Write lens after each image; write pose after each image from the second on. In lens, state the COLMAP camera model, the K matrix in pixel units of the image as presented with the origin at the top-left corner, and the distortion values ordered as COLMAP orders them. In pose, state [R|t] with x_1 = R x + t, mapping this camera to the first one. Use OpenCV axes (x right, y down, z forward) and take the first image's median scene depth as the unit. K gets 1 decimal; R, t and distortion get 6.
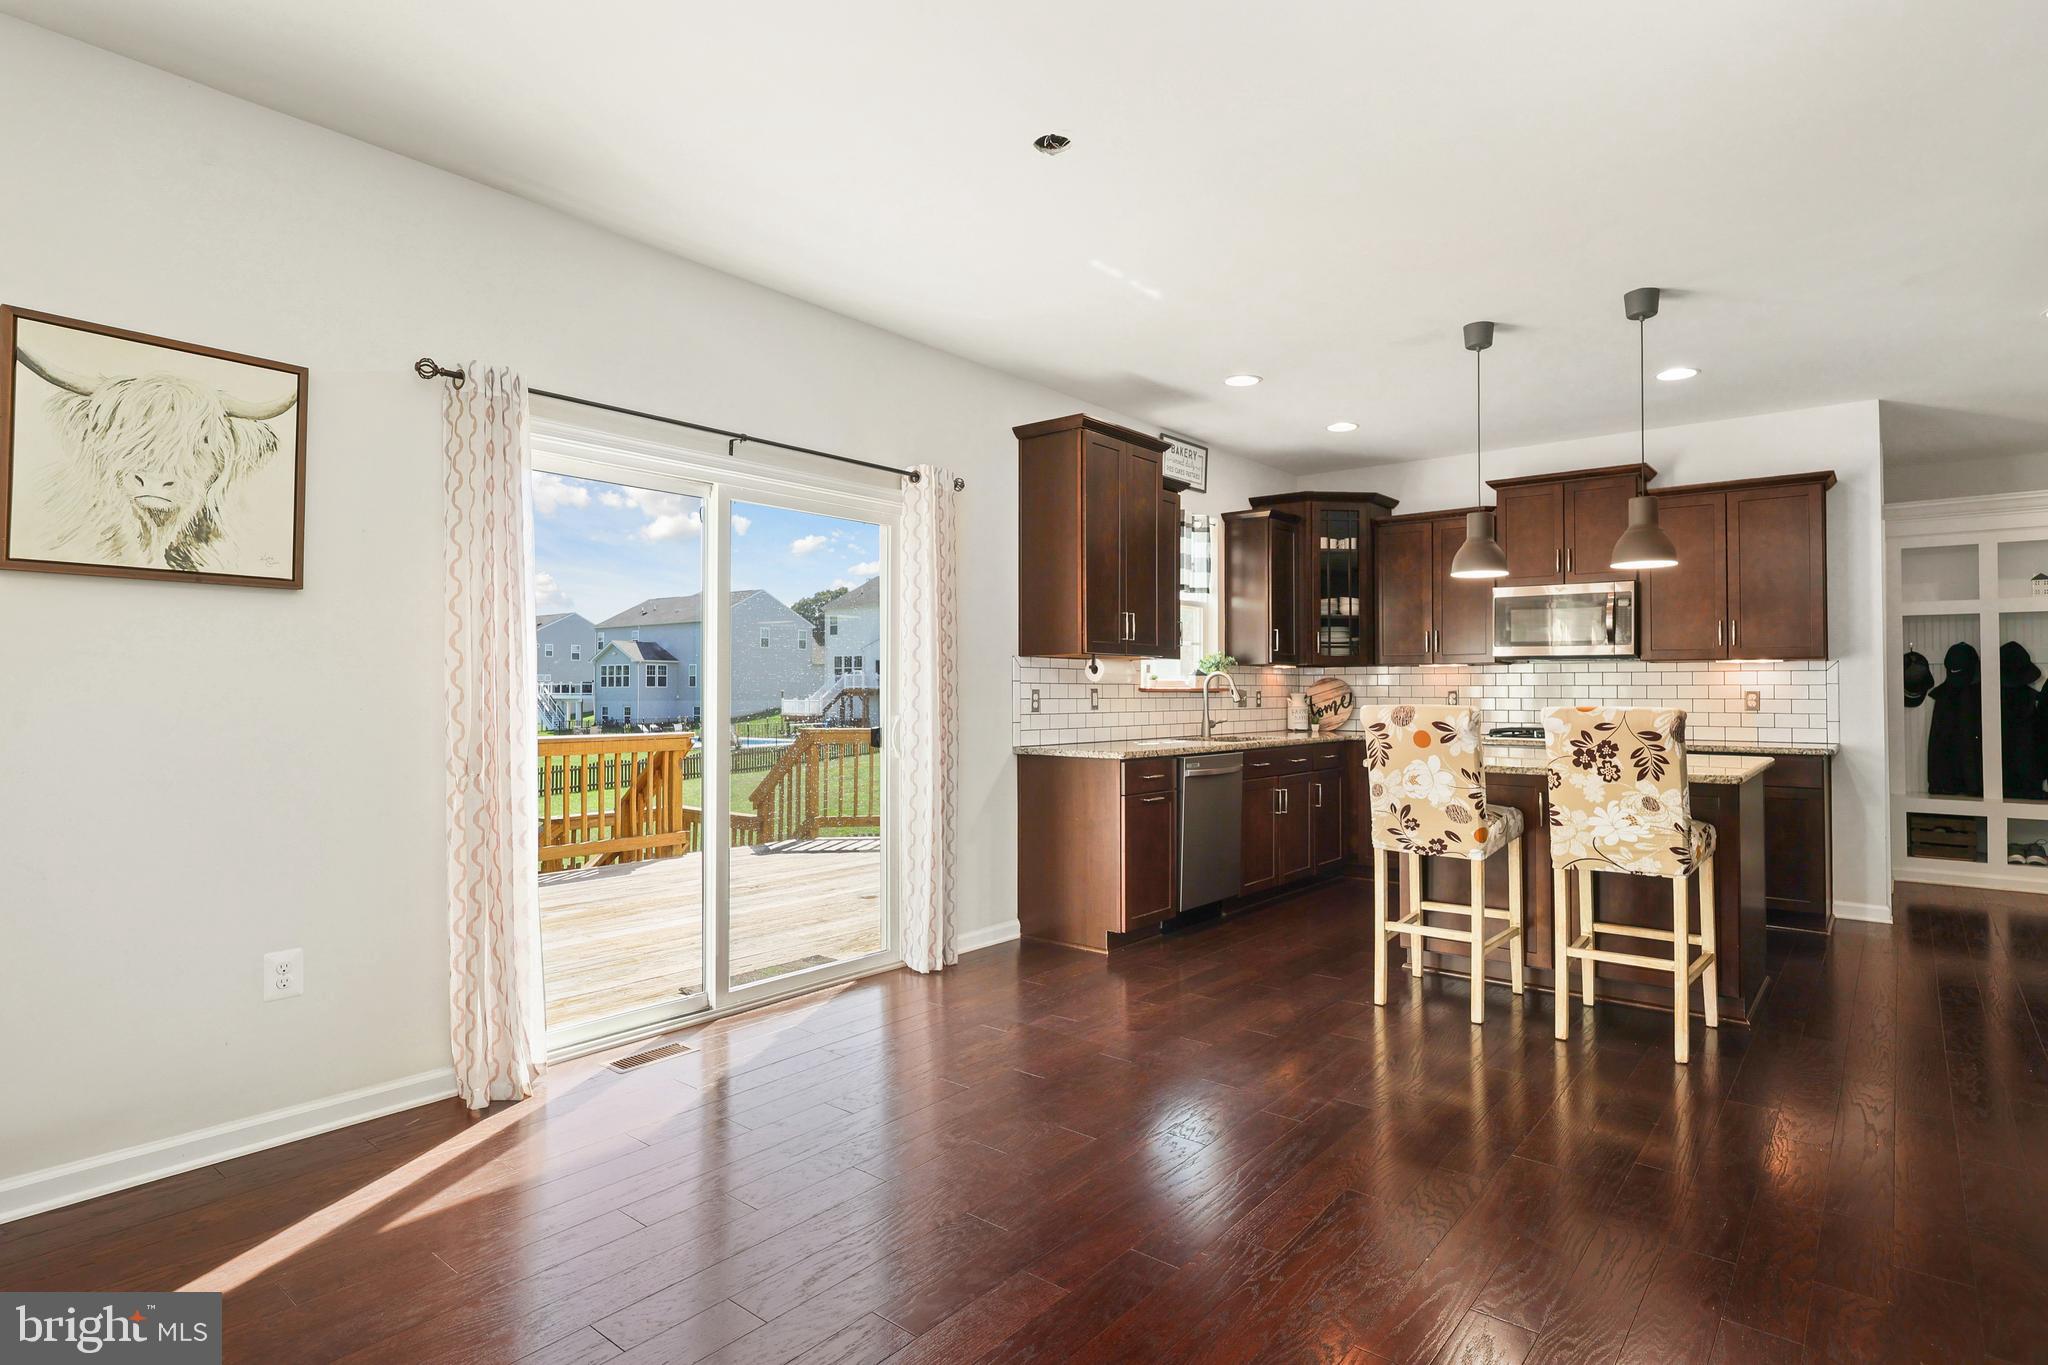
lens RADIAL K [[1050.1, 0, 1020.6], [0, 1050.1, 708.5], [0, 0, 1]] dist [-0.002559, -0.000447]
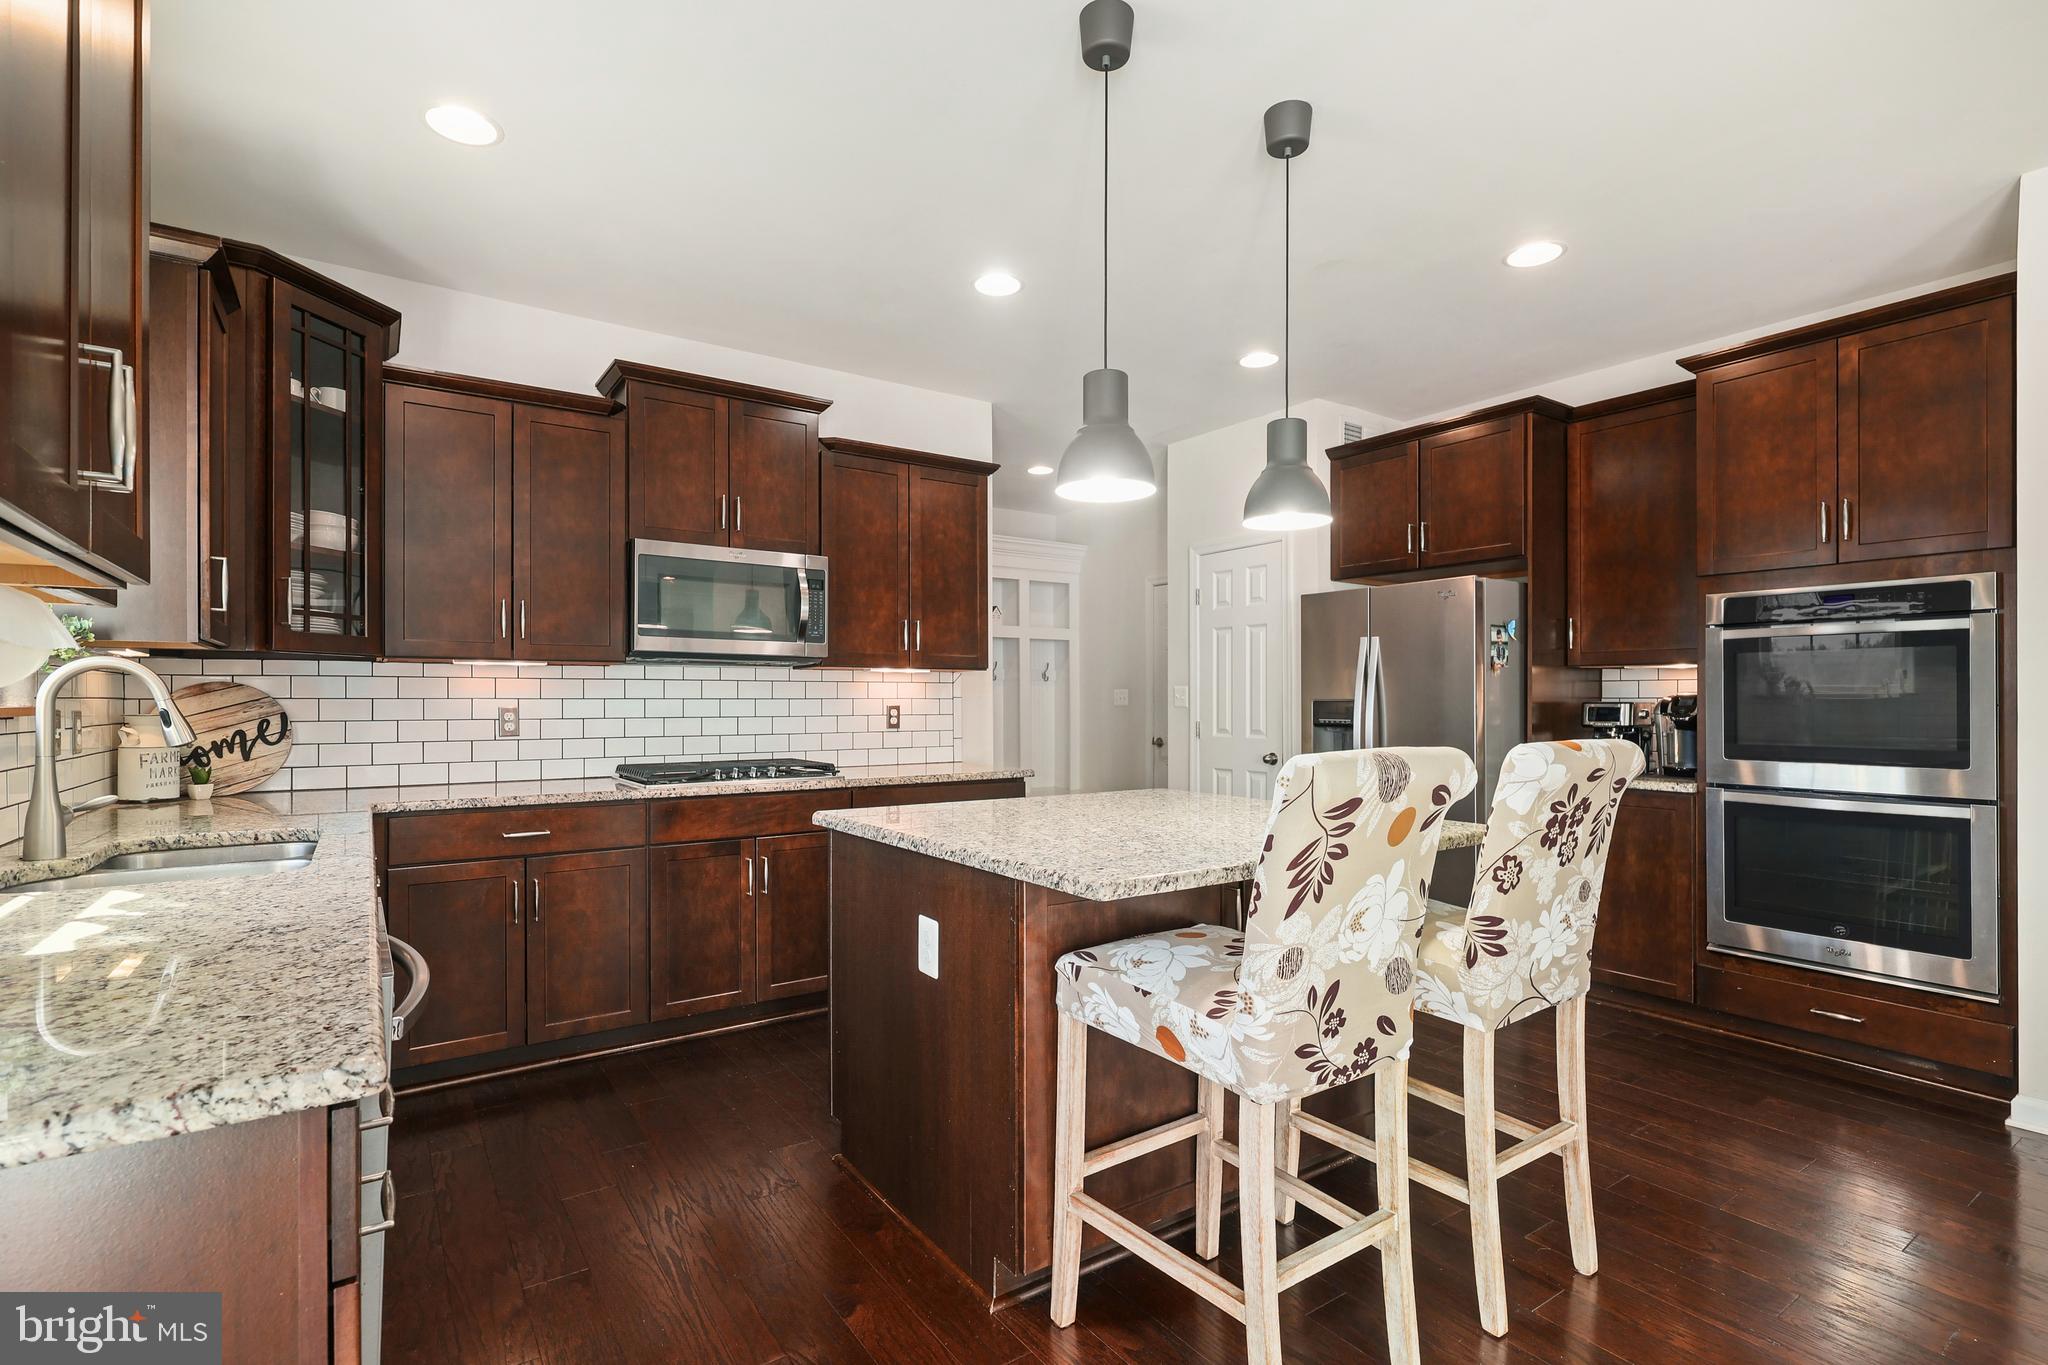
lens RADIAL K [[968.0, 0, 1021.6], [0, 968.0, 699.2], [0, 0, 1]] dist [0.015882, -0.000164]
pose [[0.272914, -0.000779, 0.962038, -0.034483], [0.017382, 0.999840, -0.004121, -0.016854], [-0.961881, 0.017847, 0.272884, 0.683676]]
